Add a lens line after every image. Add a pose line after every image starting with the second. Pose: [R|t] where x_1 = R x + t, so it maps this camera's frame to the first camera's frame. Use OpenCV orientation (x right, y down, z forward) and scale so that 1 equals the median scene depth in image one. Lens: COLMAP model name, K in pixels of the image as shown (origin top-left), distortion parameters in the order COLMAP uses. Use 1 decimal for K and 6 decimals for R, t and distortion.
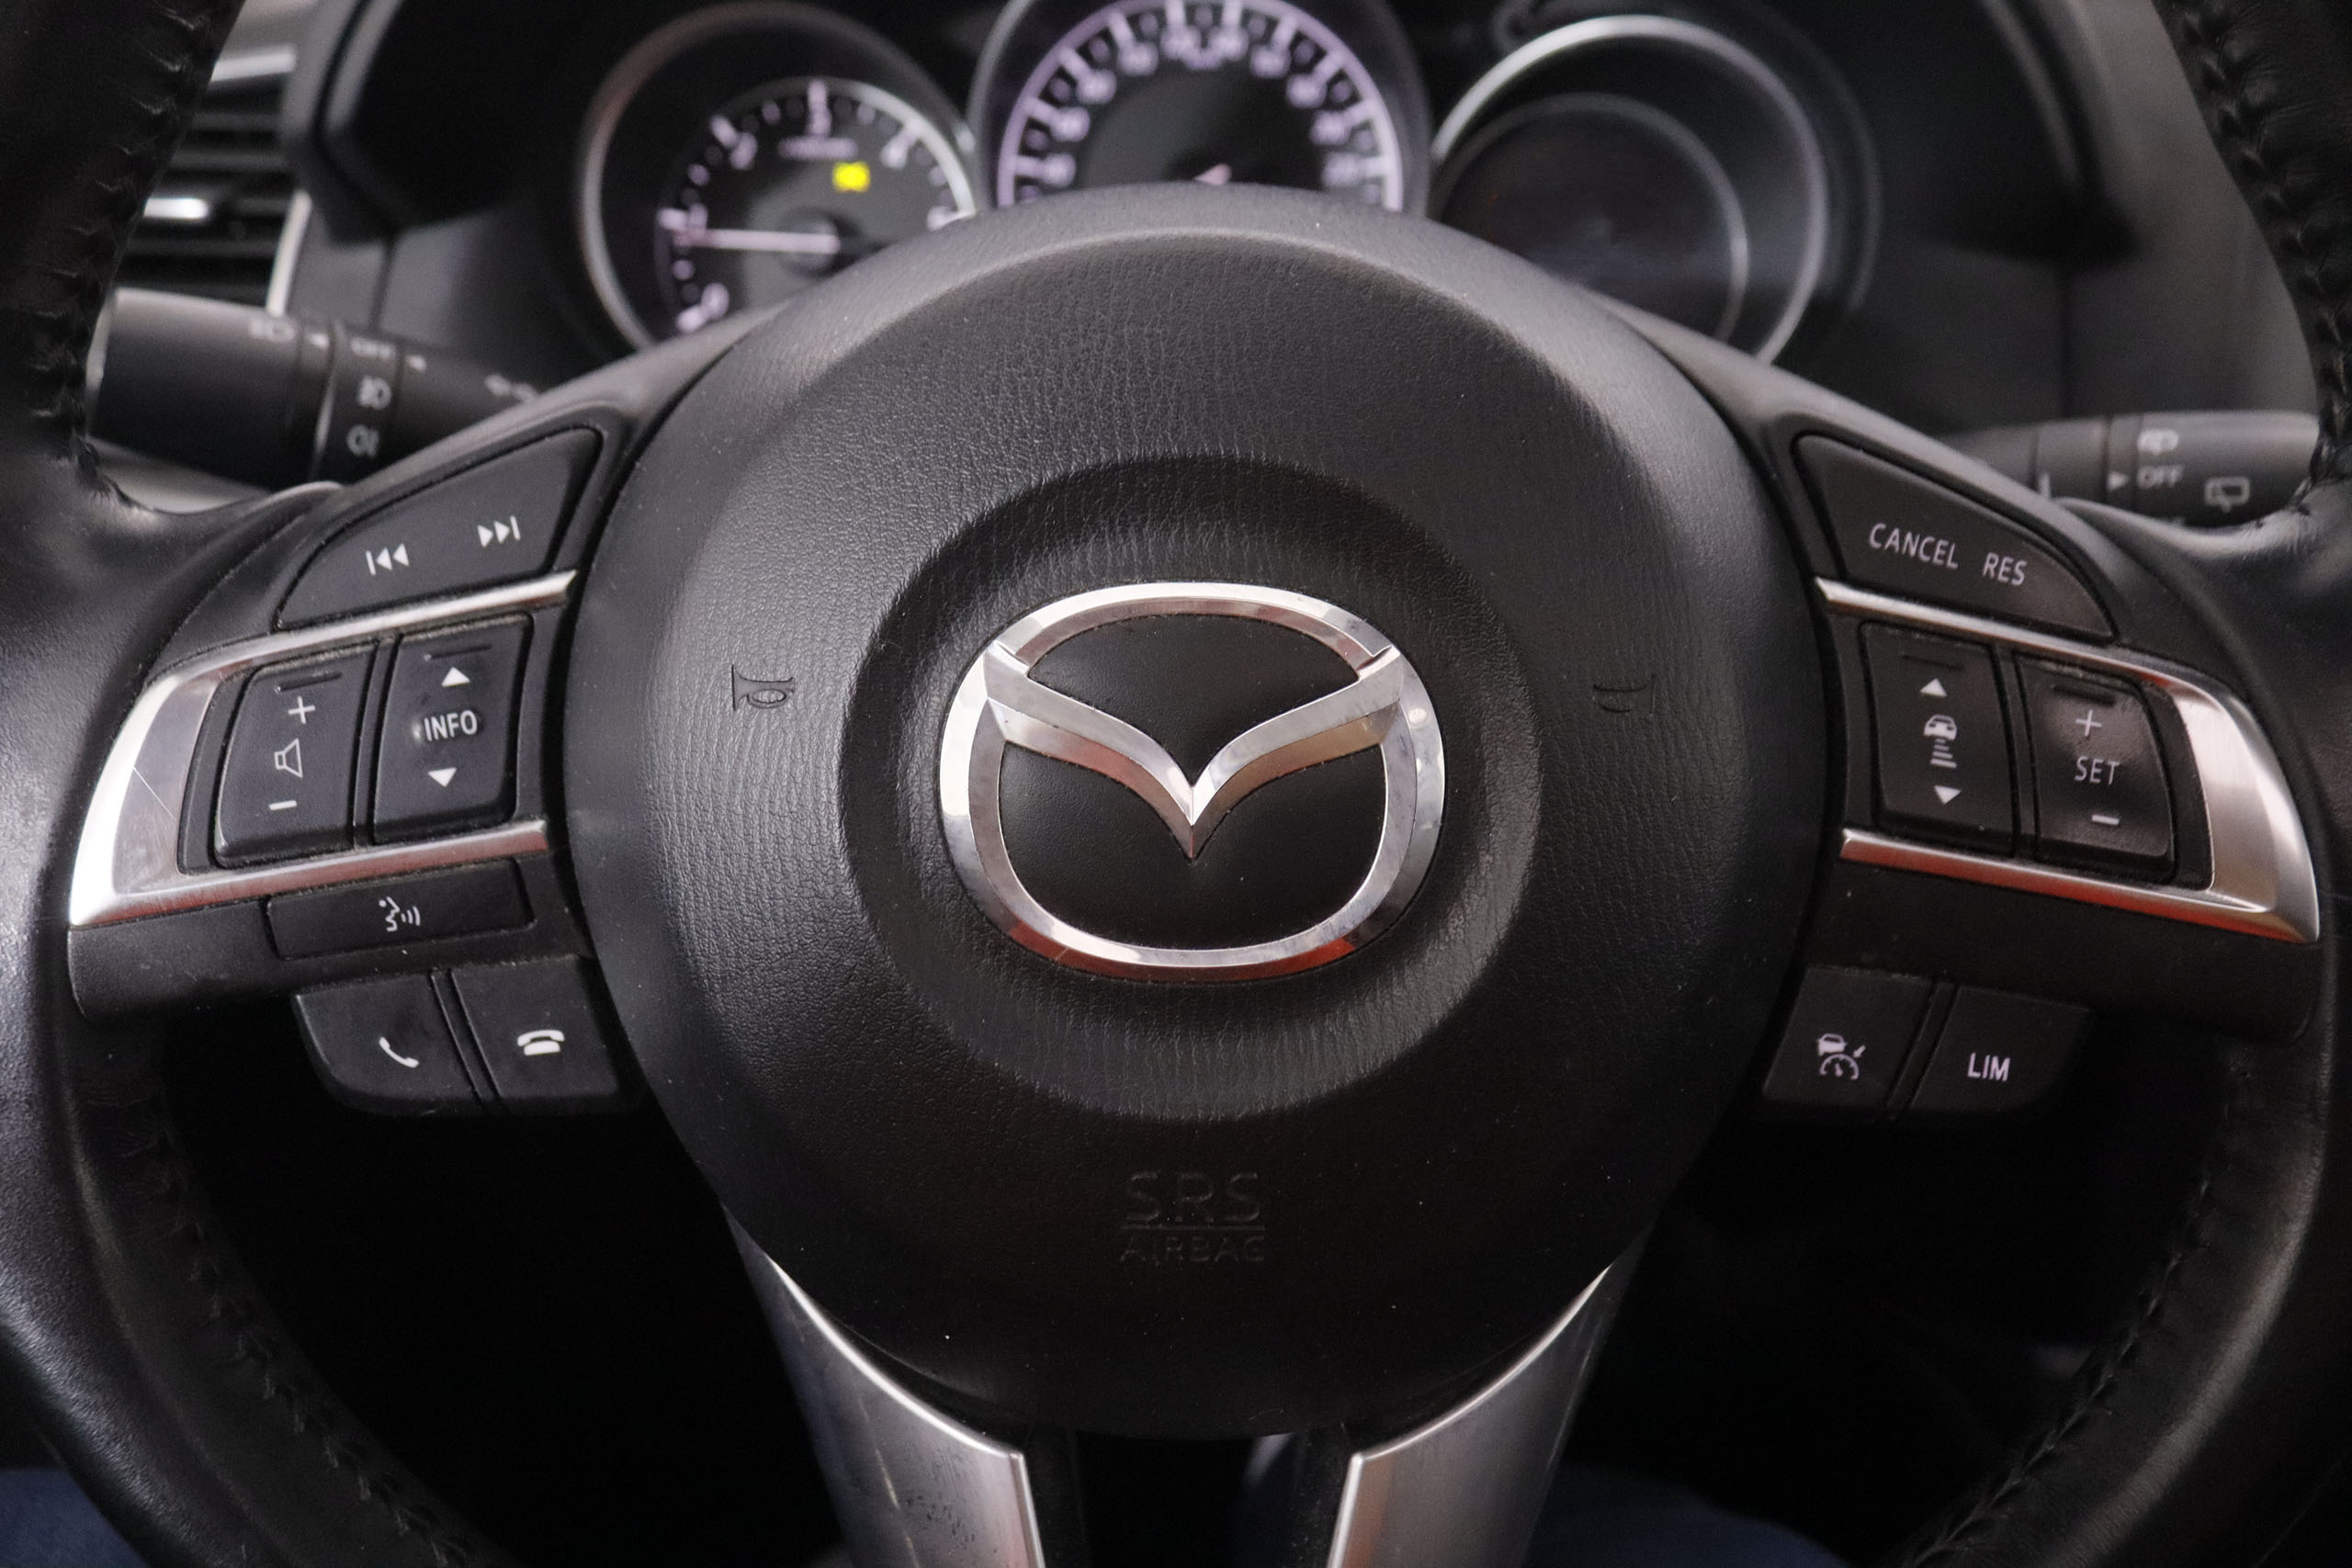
lens RADIAL K [[1903.9, 0, 1175.3], [0, 1903.9, 717.6], [0, 0, 1]] dist [-0.169970, 0.156963]
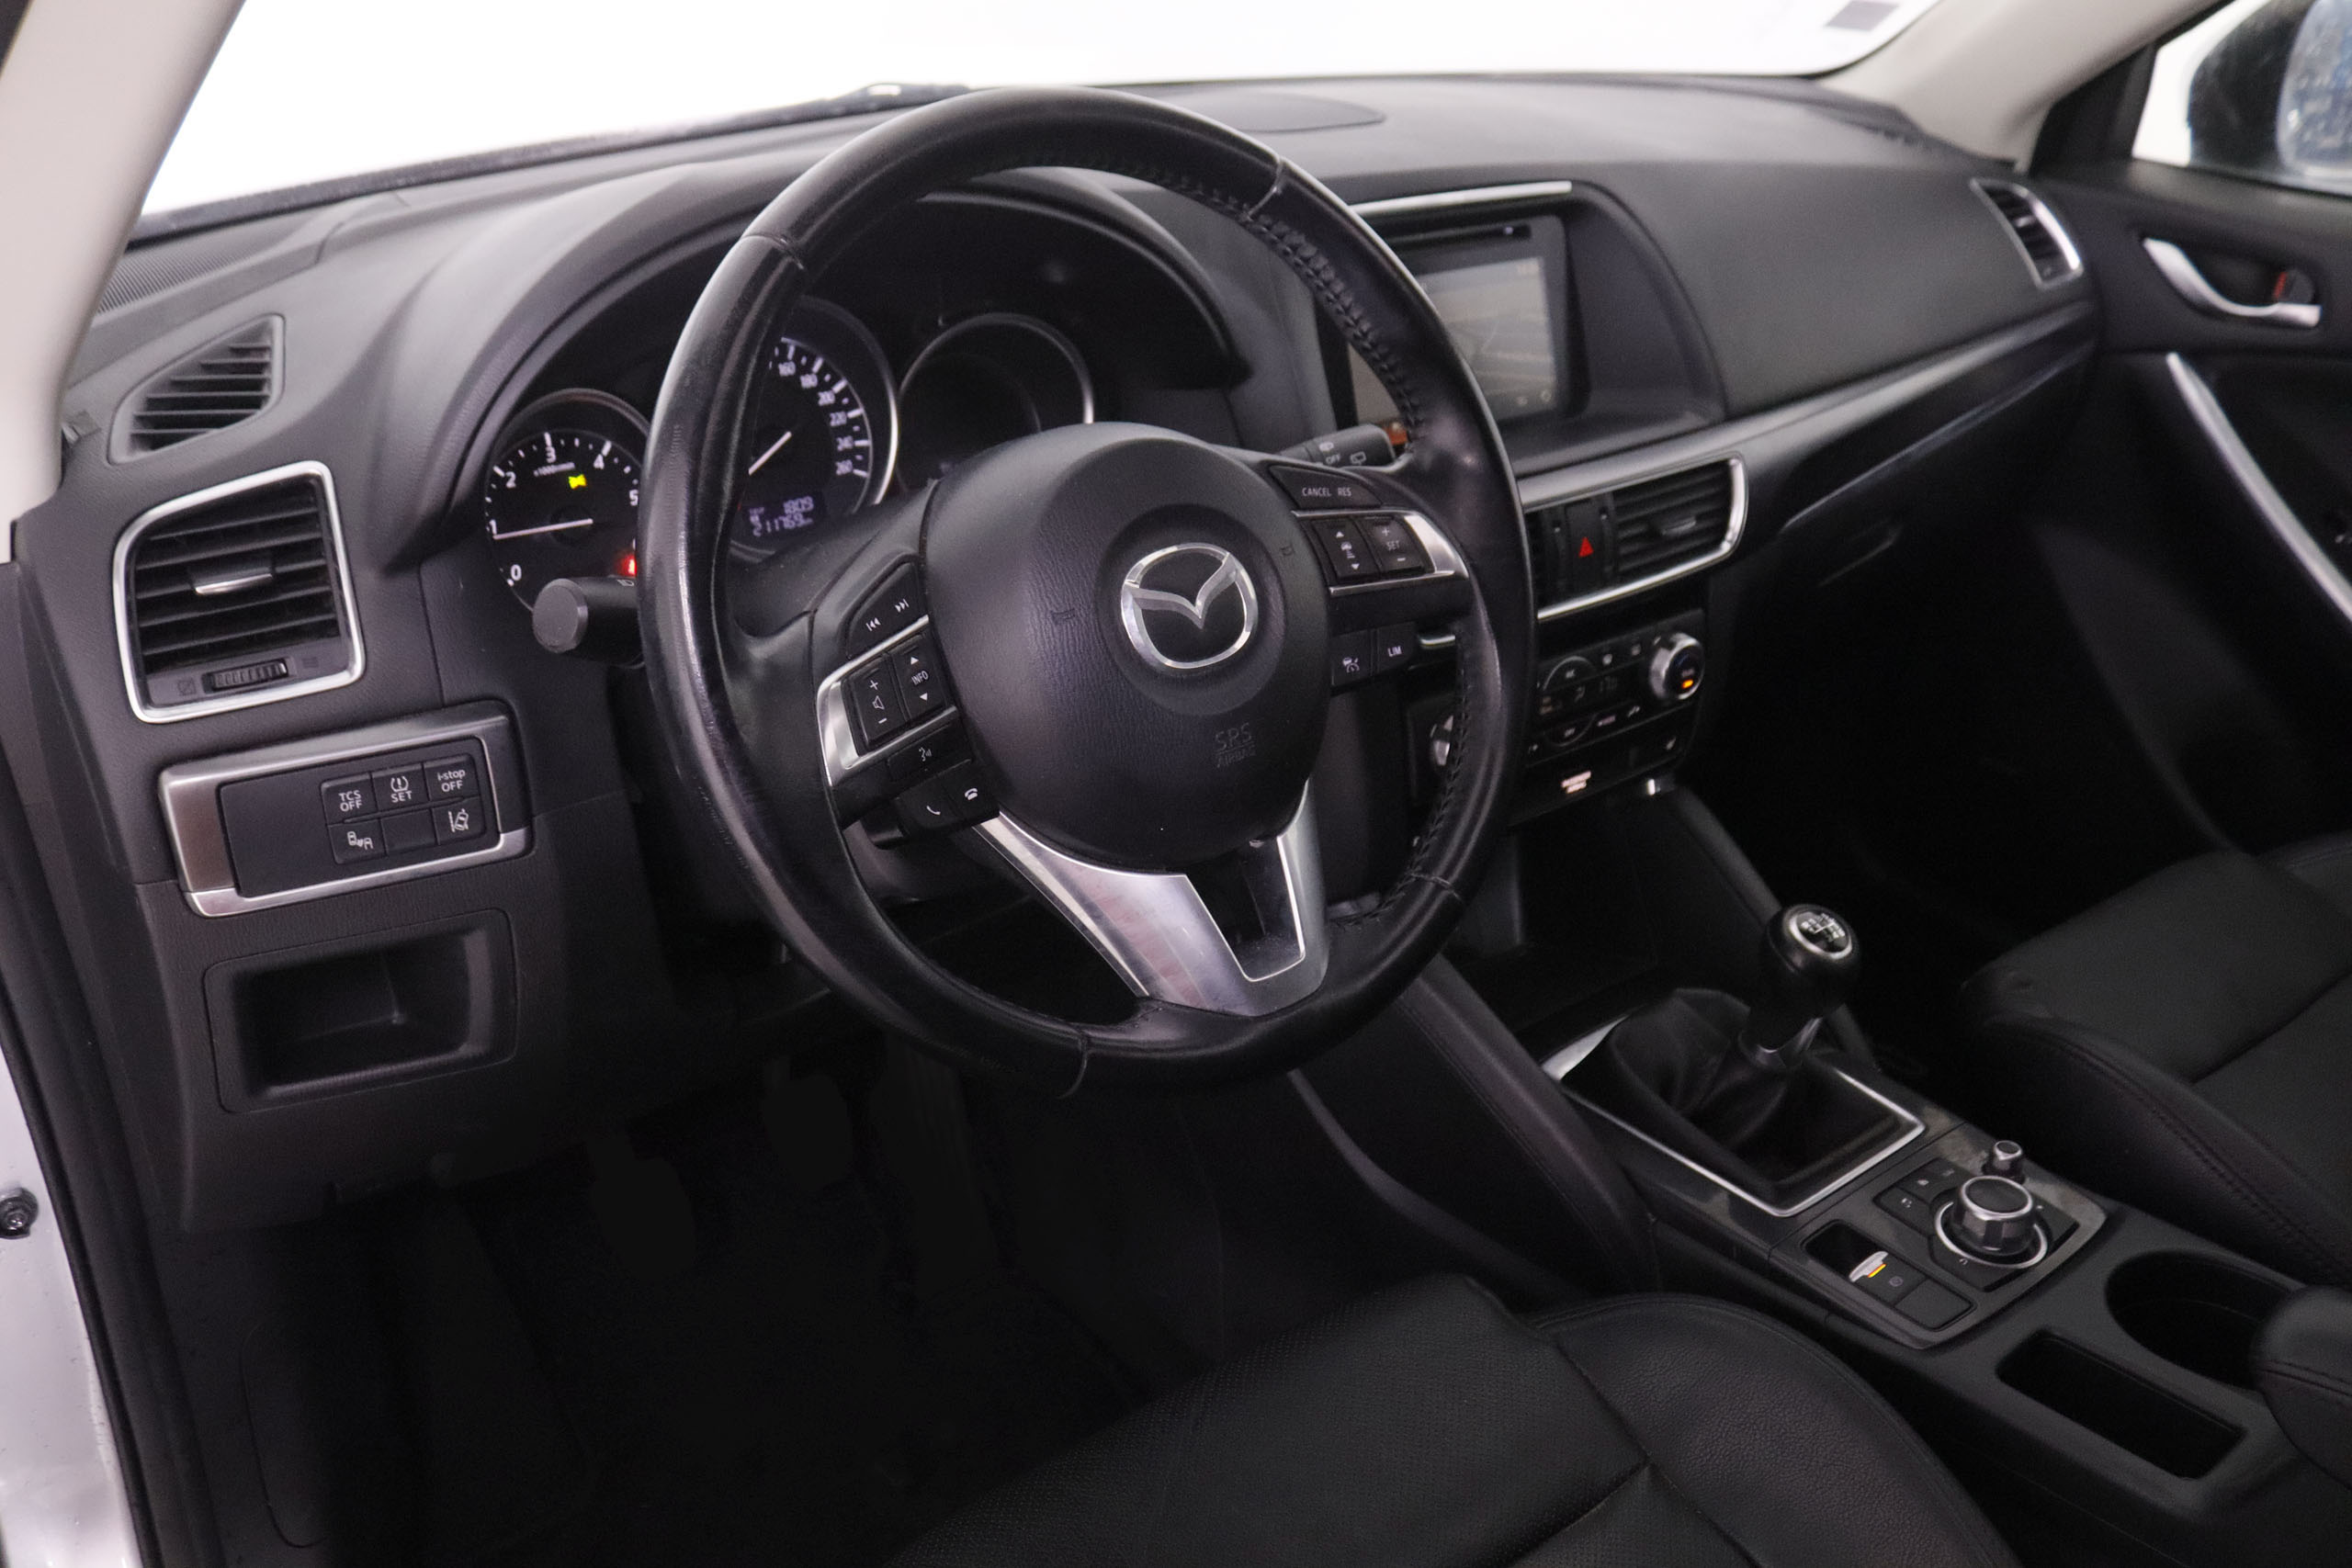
lens RADIAL K [[1903.9, 0, 1175.3], [0, 1903.9, 717.6], [0, 0, 1]] dist [-0.169970, 0.156963]
pose [[0.791610, -0.280122, 0.543033, -1.557132], [0.327369, 0.944842, 0.010169, 0.146098], [-0.515929, 0.169723, 0.839650, -1.393011]]
